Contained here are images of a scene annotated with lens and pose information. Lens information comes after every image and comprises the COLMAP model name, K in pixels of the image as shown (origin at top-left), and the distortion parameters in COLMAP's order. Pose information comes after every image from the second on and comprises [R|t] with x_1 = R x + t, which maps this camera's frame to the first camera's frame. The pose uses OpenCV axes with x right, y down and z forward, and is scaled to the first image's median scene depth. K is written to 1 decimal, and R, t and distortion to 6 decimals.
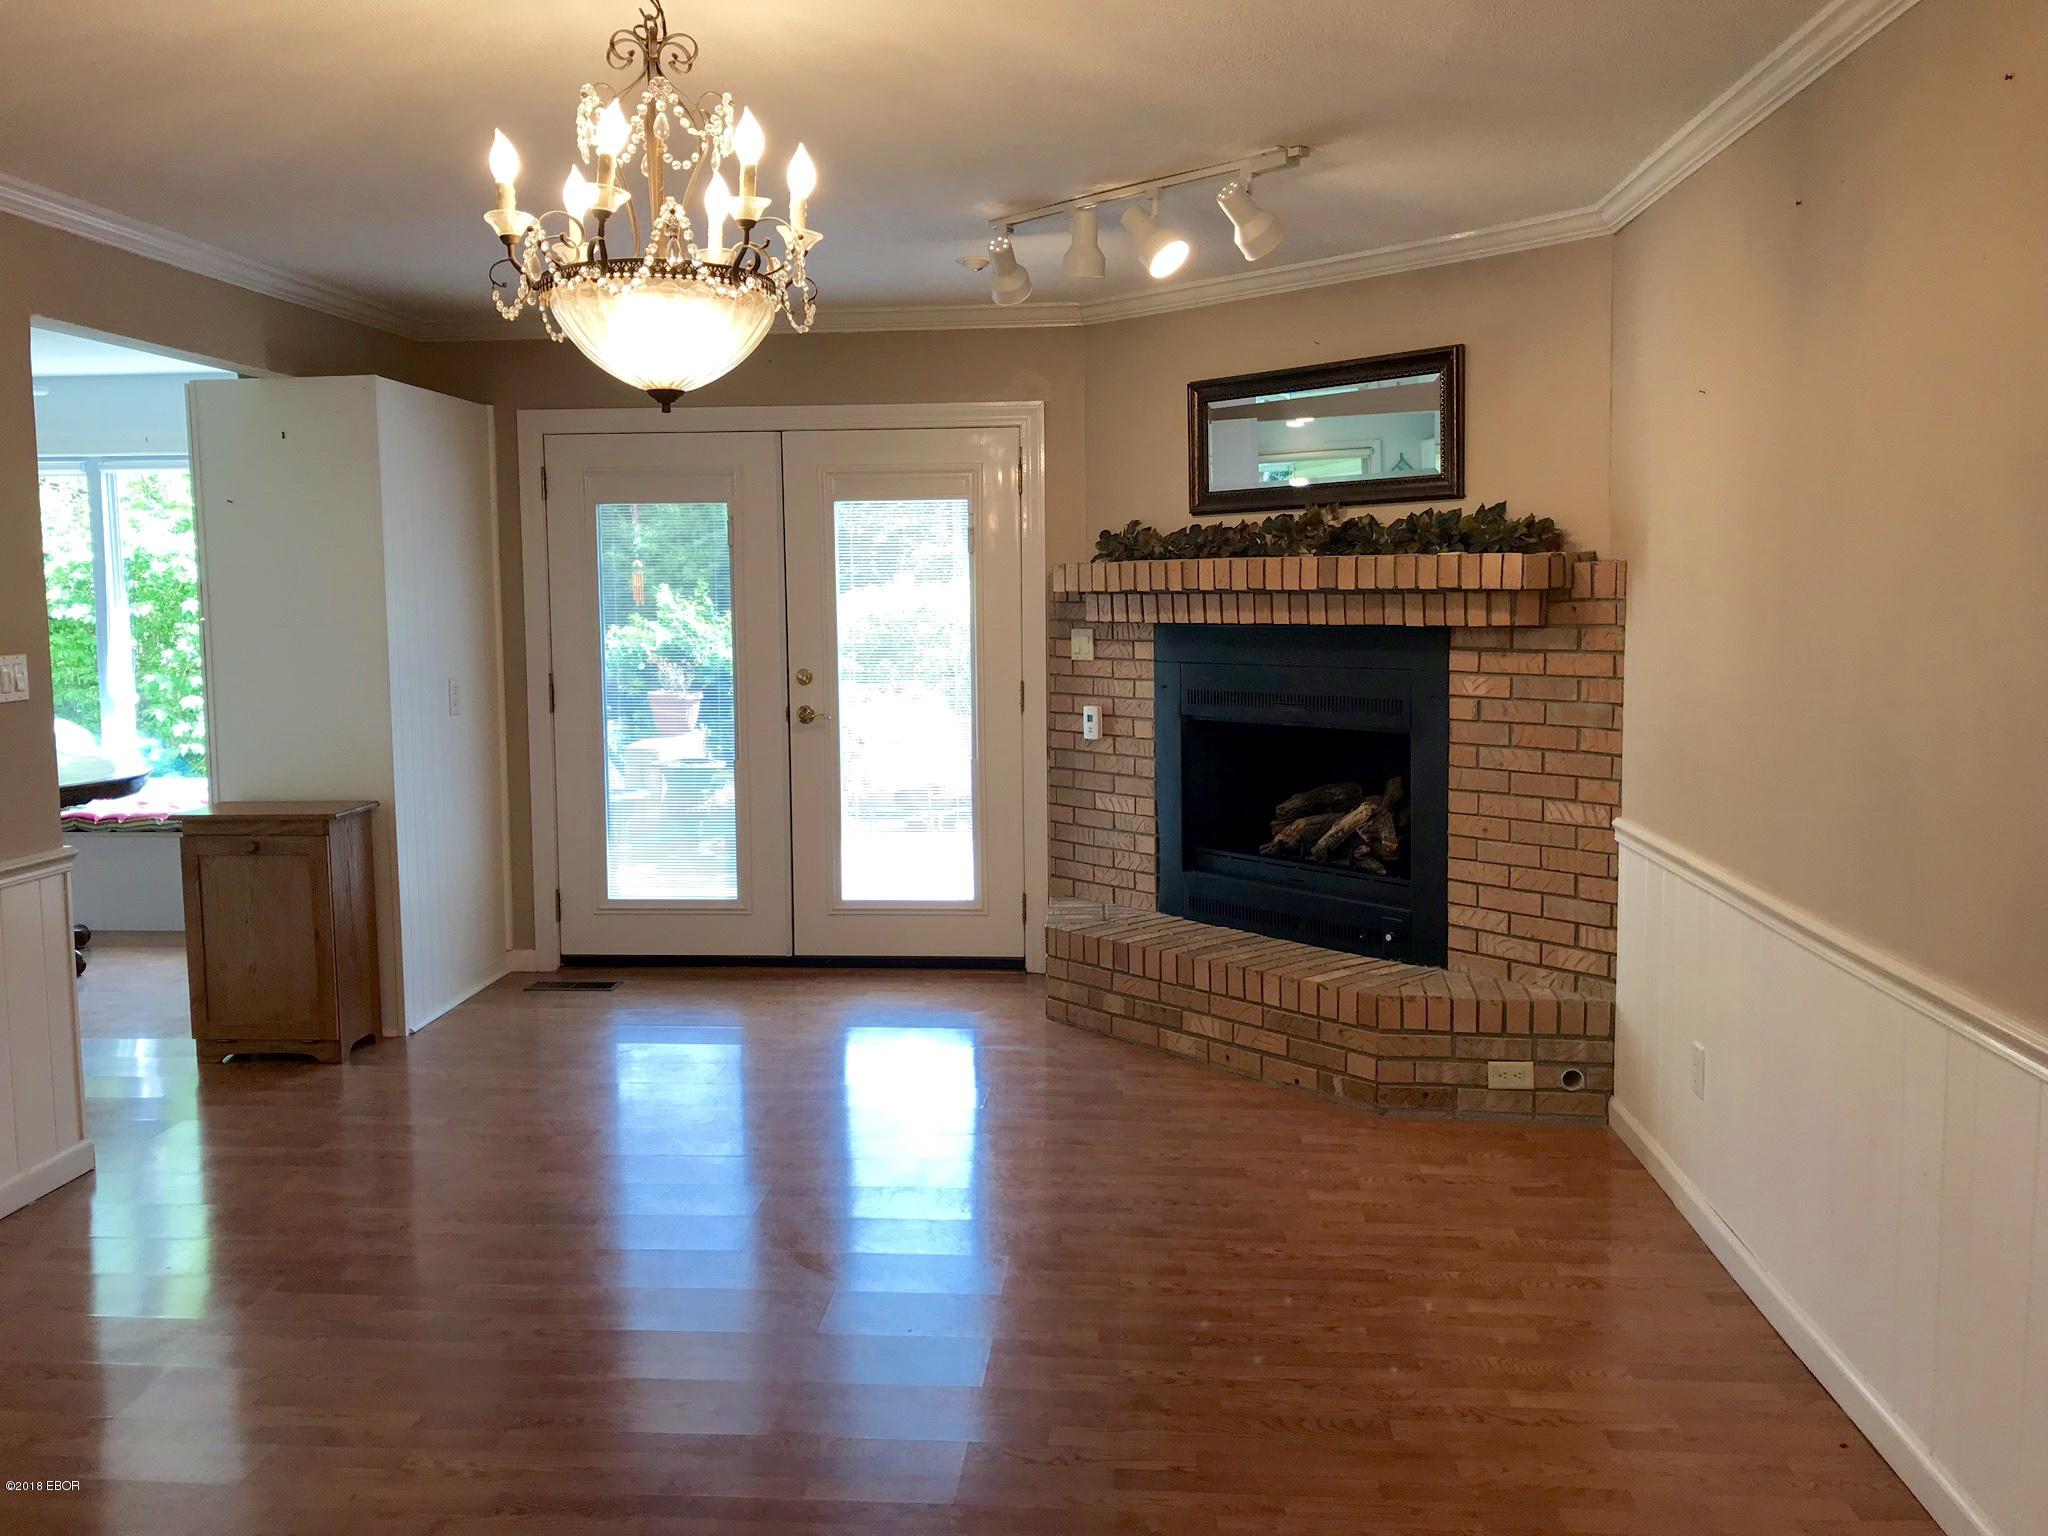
lens RADIAL K [[1703.6, 0, 981.0], [0, 1703.6, 752.9], [0, 0, 1]] dist [0.029553, -0.044182]
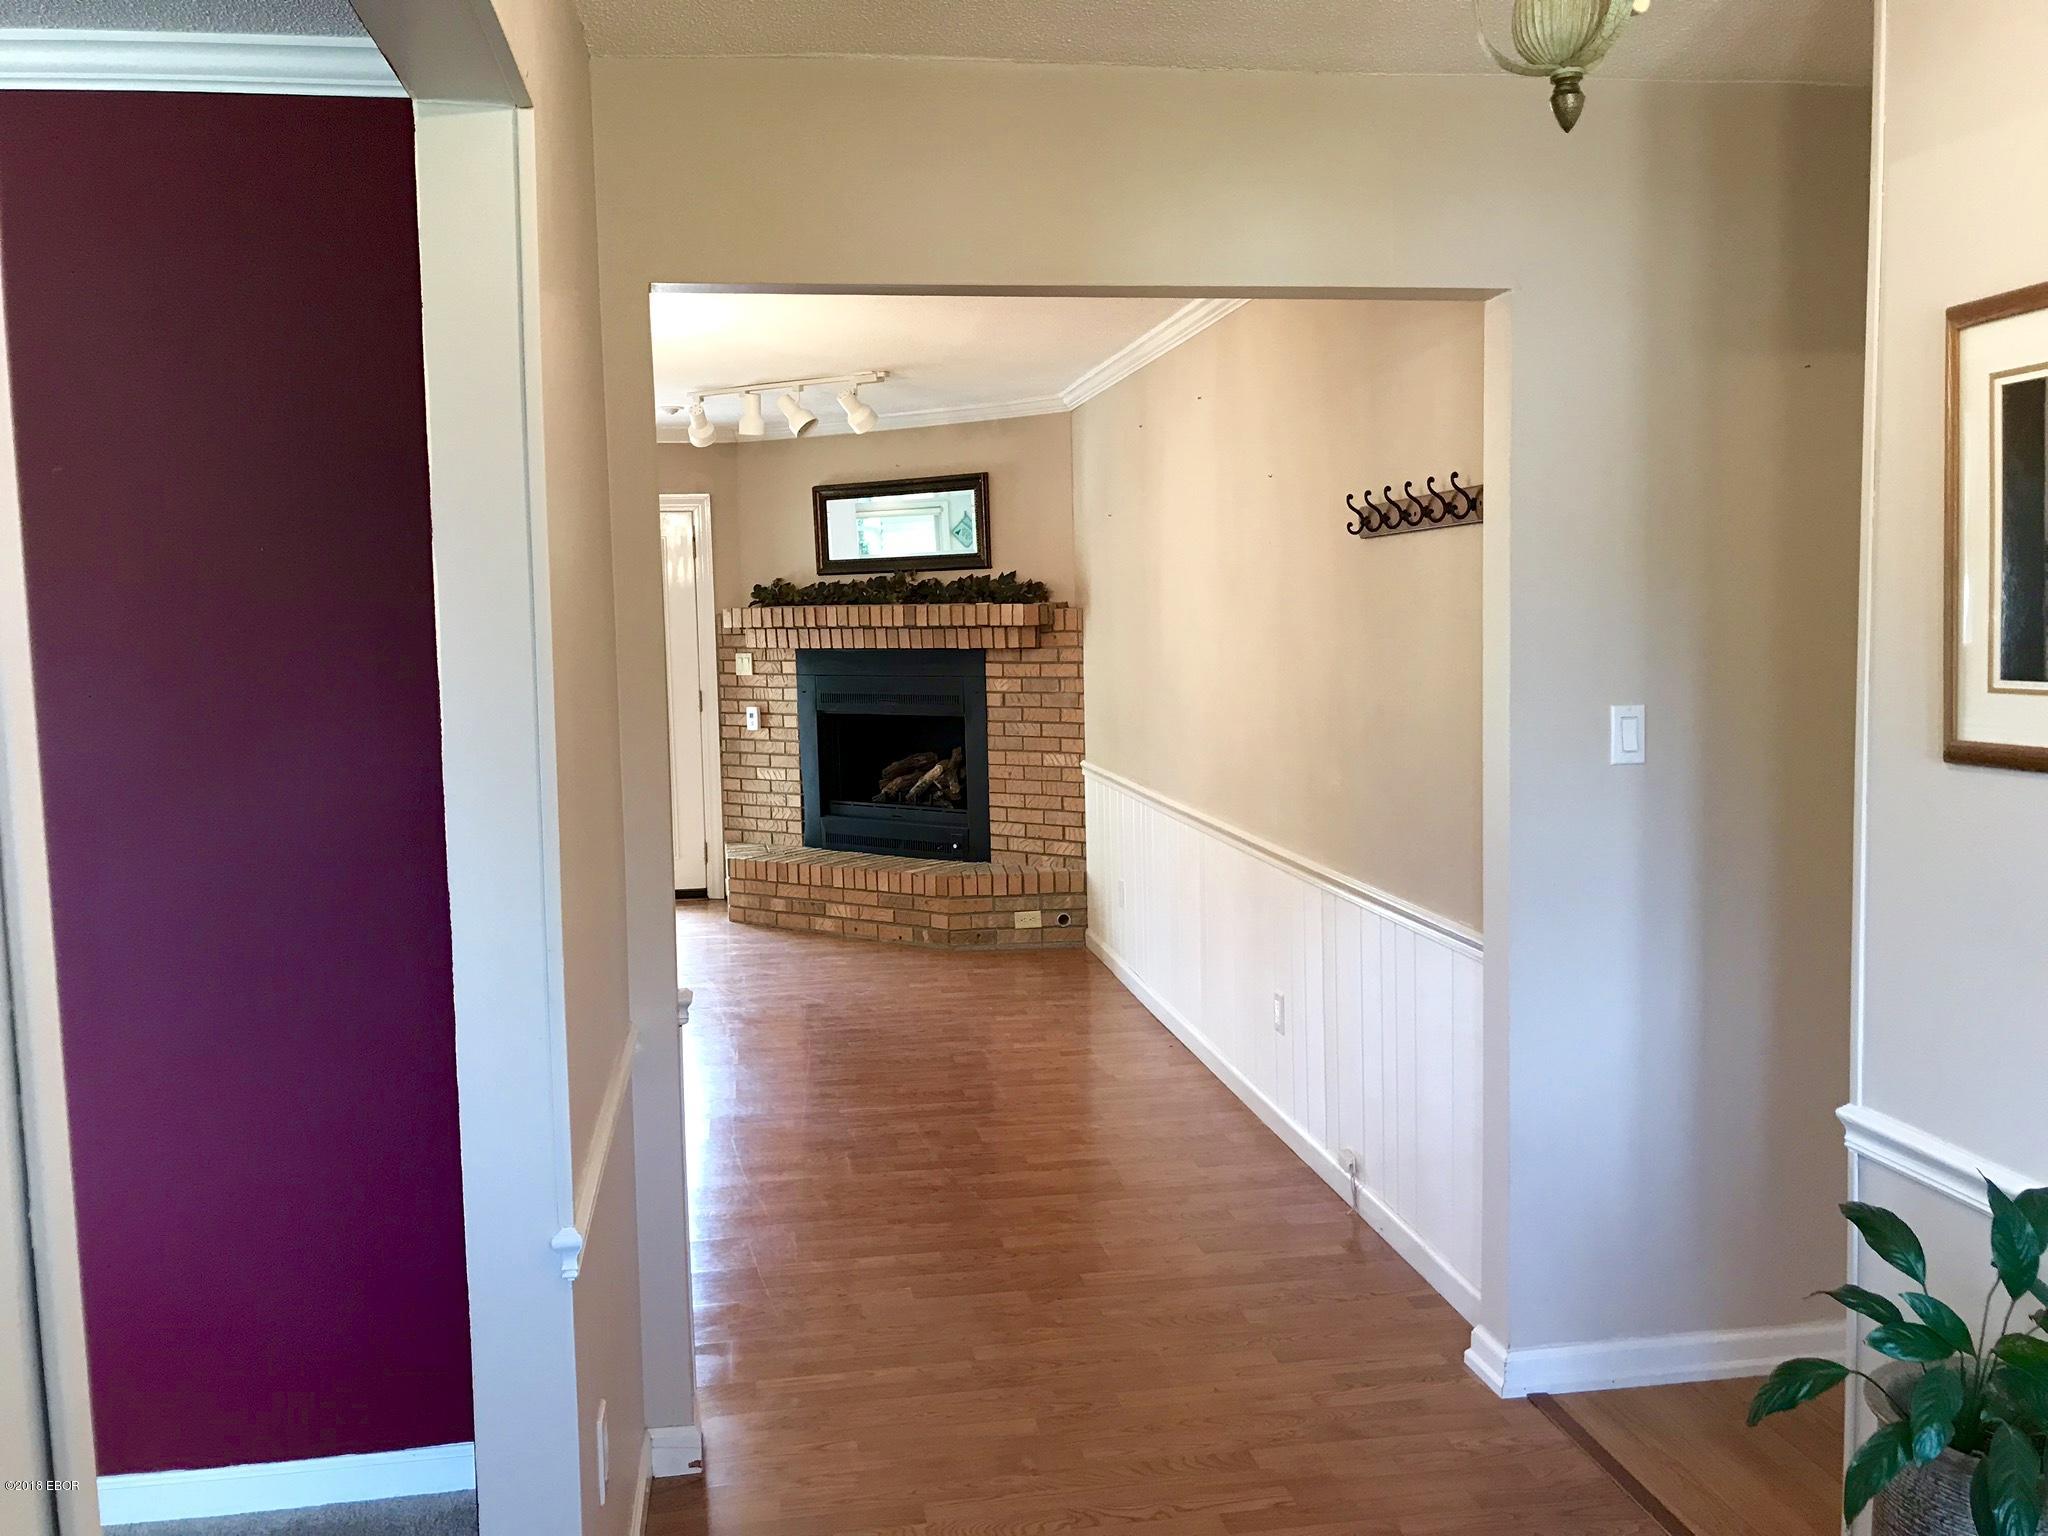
lens RADIAL K [[1703.6, 0, 1024.3], [0, 1703.6, 766.4], [0, 0, 1]] dist [0.029553, -0.044182]
pose [[0.965788, -0.030023, 0.257588, -0.105036], [0.032242, 0.999470, -0.004395, 0.044582], [-0.257320, 0.012550, 0.966245, -0.550412]]
